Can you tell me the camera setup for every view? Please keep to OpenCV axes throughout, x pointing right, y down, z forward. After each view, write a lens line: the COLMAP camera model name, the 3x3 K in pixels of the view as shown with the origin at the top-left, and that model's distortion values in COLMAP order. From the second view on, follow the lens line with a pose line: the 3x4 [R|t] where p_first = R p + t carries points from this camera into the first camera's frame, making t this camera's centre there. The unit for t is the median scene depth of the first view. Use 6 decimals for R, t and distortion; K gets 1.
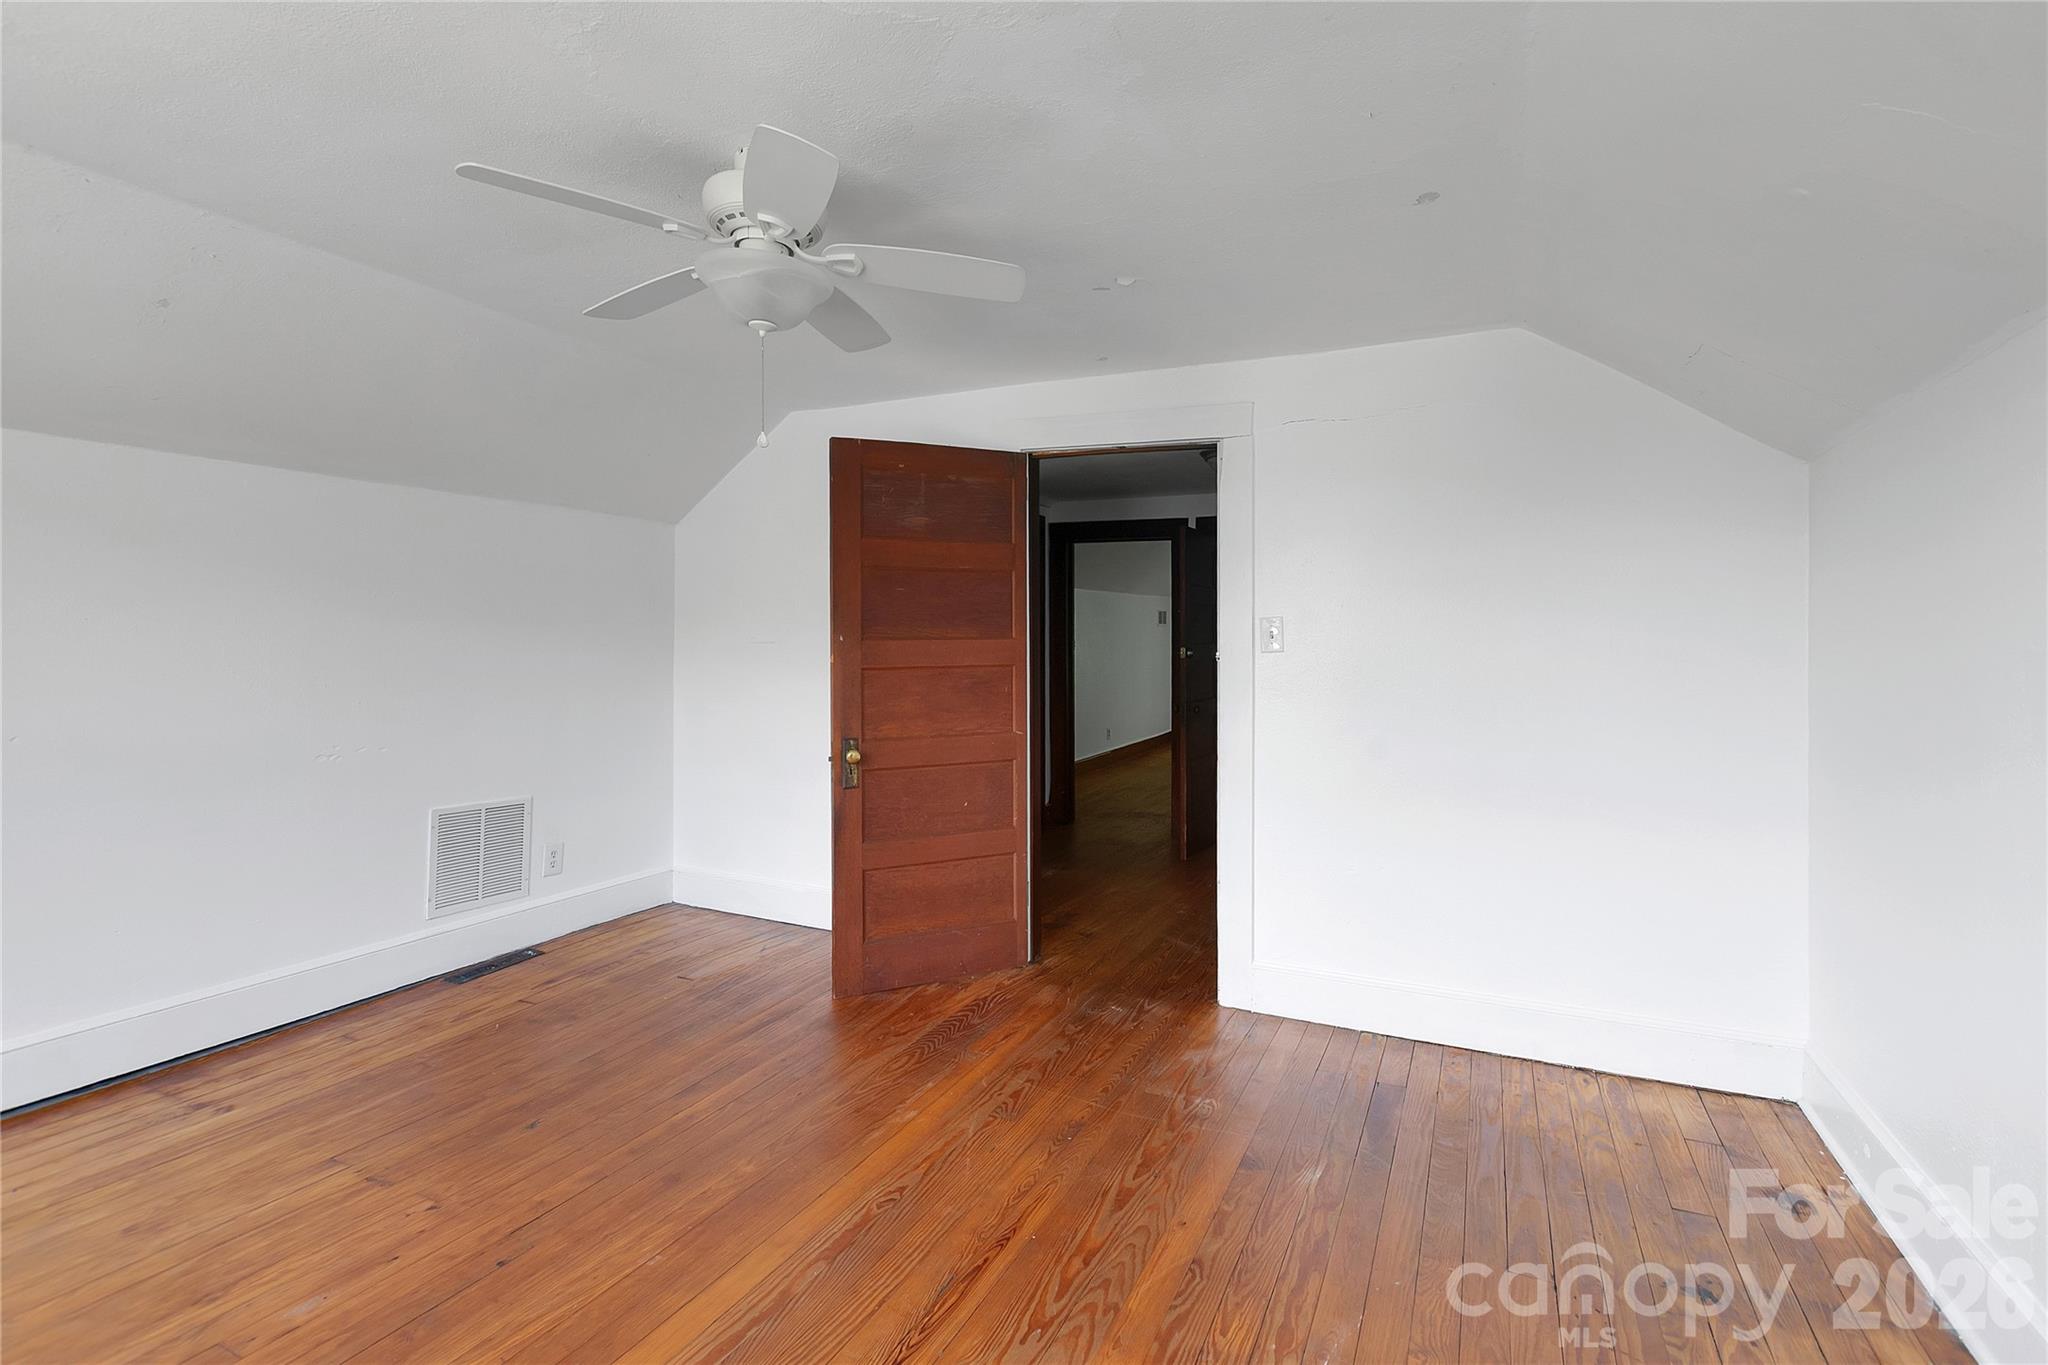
lens RADIAL K [[953.5, 0, 1026.0], [0, 953.5, 651.2], [0, 0, 1]] dist [0.004365, 0.000316]
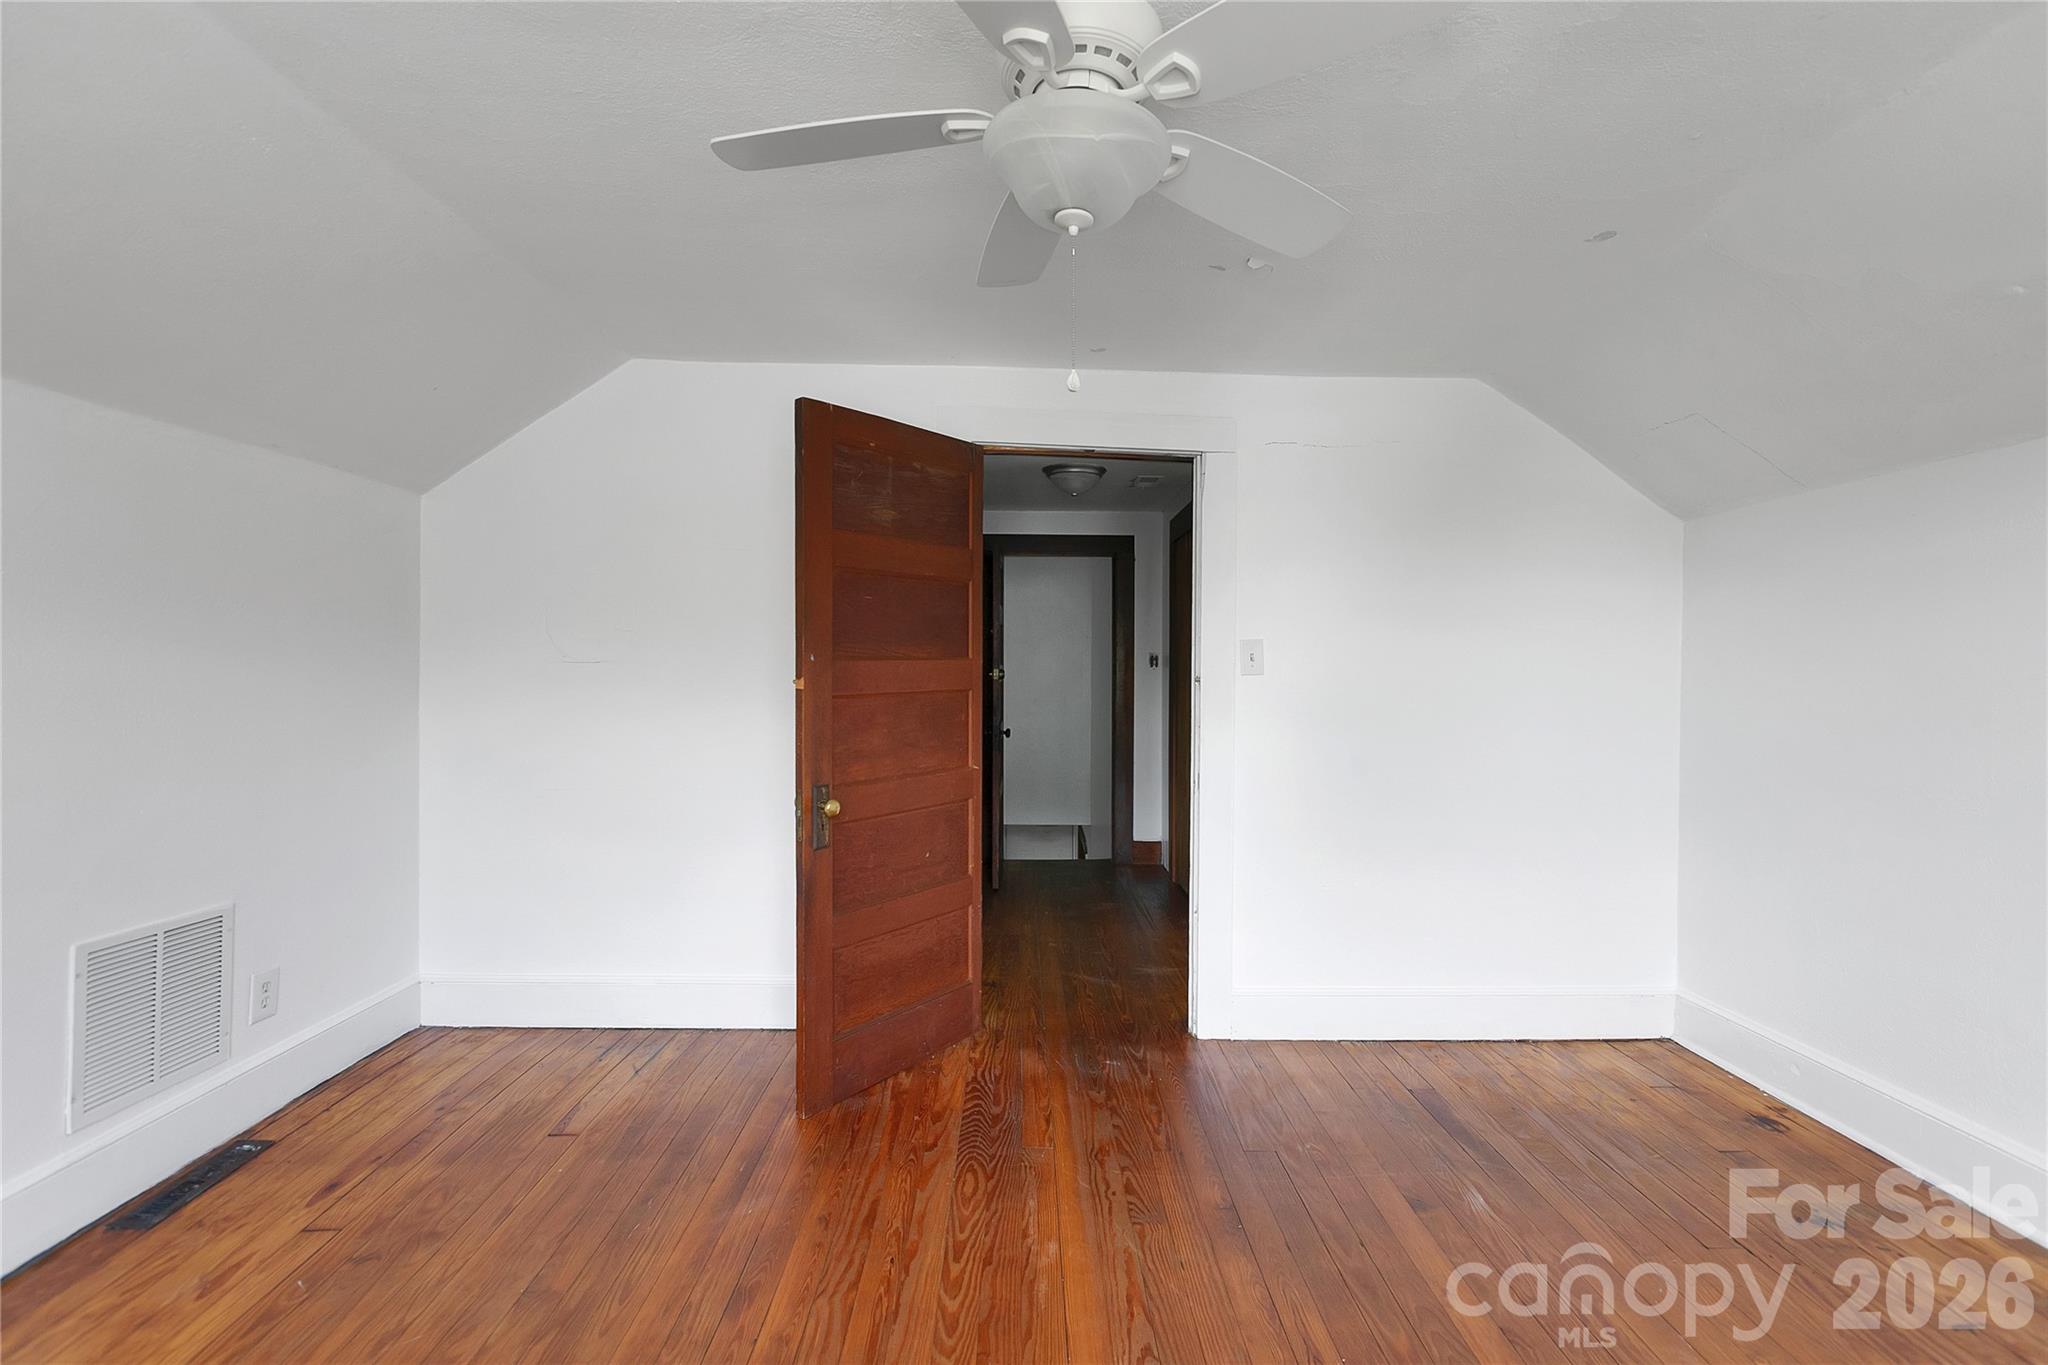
lens RADIAL K [[934.3, 0, 1031.4], [0, 934.3, 683.6], [0, 0, 1]] dist [0.006733, -0.001034]
pose [[0.891179, -0.005542, 0.453617, -0.379921], [-0.000793, 0.999905, 0.013774, -0.002935], [-0.453650, -0.012635, 0.891090, 0.235963]]
